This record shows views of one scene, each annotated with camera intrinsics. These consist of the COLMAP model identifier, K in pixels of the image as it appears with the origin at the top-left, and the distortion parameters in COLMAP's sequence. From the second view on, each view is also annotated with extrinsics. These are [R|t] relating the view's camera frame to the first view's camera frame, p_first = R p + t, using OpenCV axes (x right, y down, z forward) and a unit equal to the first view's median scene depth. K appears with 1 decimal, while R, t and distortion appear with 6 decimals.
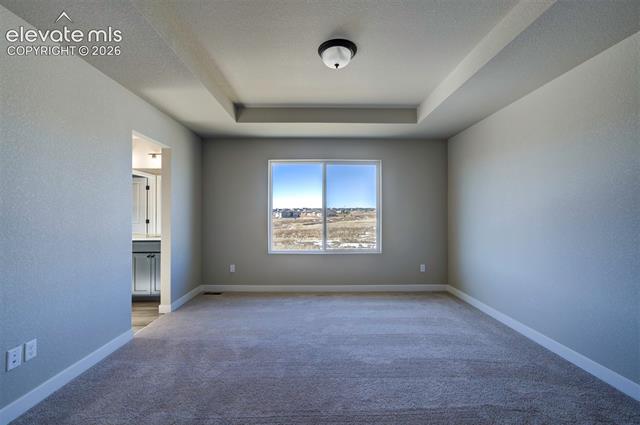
lens RADIAL K [[276.8, 0, 321.1], [0, 276.8, 214.7], [0, 0, 1]] dist [-0.008142, 0.001536]
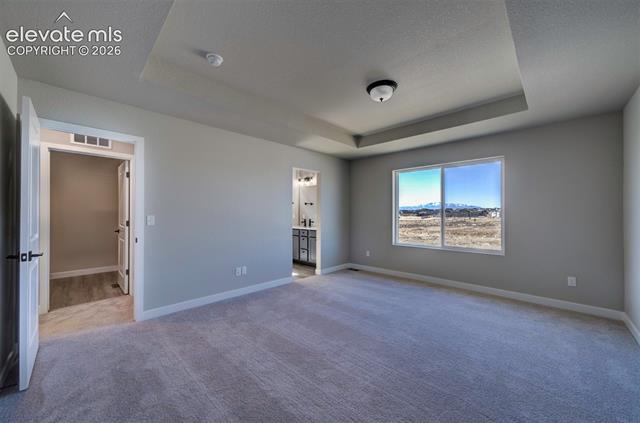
lens RADIAL K [[235.5, 0, 316.3], [0, 235.5, 213.5], [0, 0, 1]] dist [0.003032, 0.001575]
pose [[0.711890, -0.002386, -0.702287, 0.385744], [-0.002167, 0.999982, -0.005595, 0.004632], [0.702288, 0.005505, 0.711872, -0.000349]]
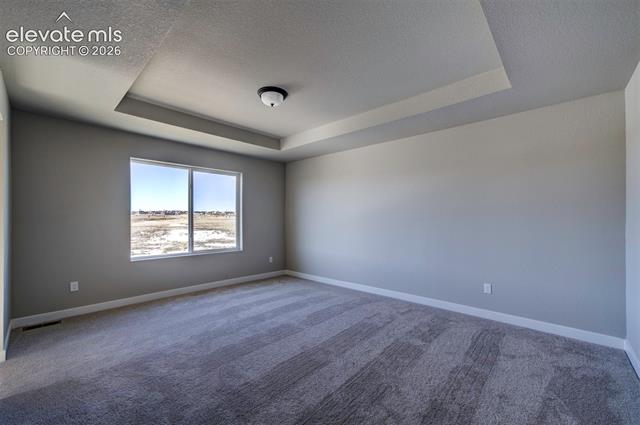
lens RADIAL K [[256.8, 0, 318.8], [0, 256.8, 215.5], [0, 0, 1]] dist [-0.004874, 0.000645]
pose [[0.697205, 0.008773, 0.716818, -0.409020], [-0.001300, 0.999939, -0.010974, -0.000065], [-0.716870, 0.006719, 0.697174, -0.006548]]
